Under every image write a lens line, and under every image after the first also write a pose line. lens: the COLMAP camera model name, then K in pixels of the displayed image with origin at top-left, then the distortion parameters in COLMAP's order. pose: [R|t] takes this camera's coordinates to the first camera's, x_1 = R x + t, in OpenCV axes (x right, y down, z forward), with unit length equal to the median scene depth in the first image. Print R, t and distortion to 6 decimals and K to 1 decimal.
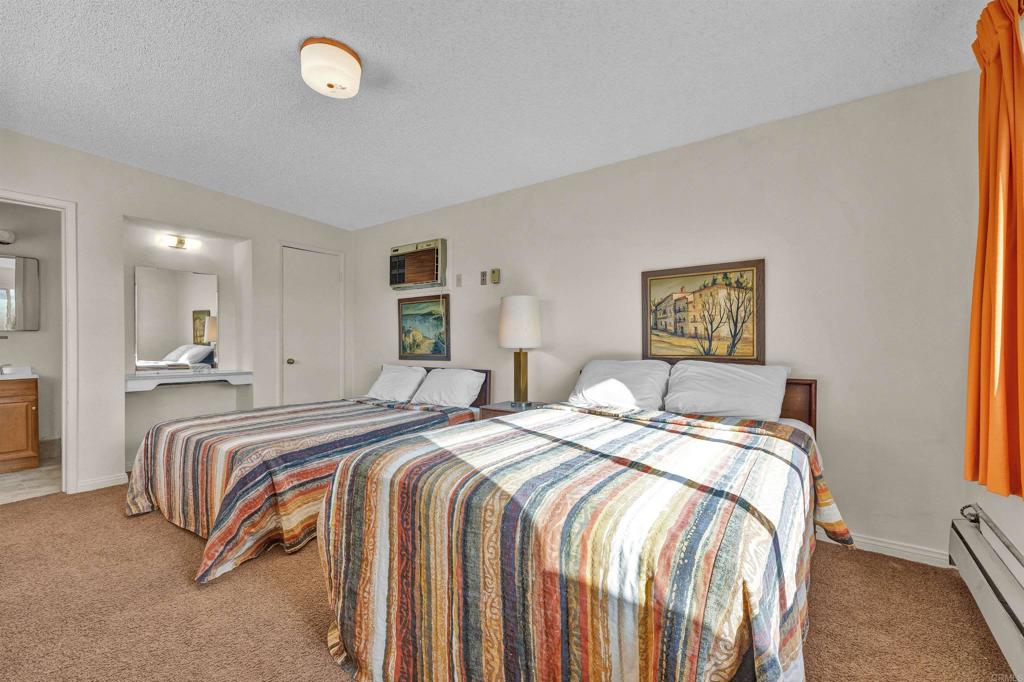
lens RADIAL K [[443.3, 0, 510.9], [0, 443.3, 346.6], [0, 0, 1]] dist [0.002183, 0.000637]
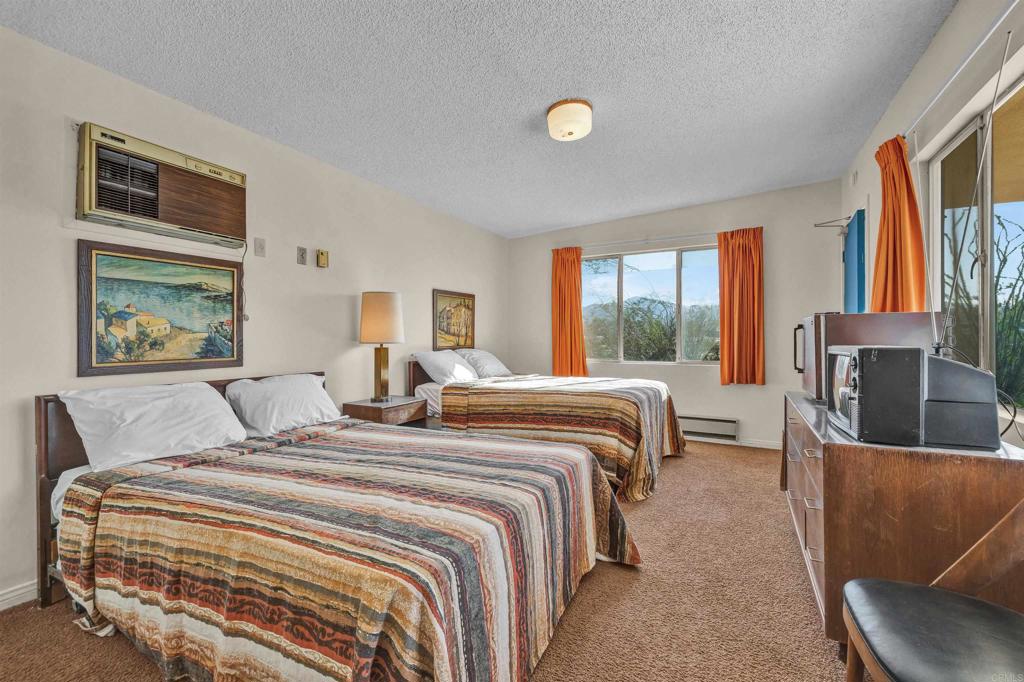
lens RADIAL K [[443.3, 0, 511.1], [0, 443.3, 337.8], [0, 0, 1]] dist [0.002183, 0.000637]
pose [[-0.171168, 0.002534, 0.985239, -0.849421], [0.012178, 0.999926, -0.000456, -0.004808], [-0.985167, 0.011920, -0.171186, 0.733995]]
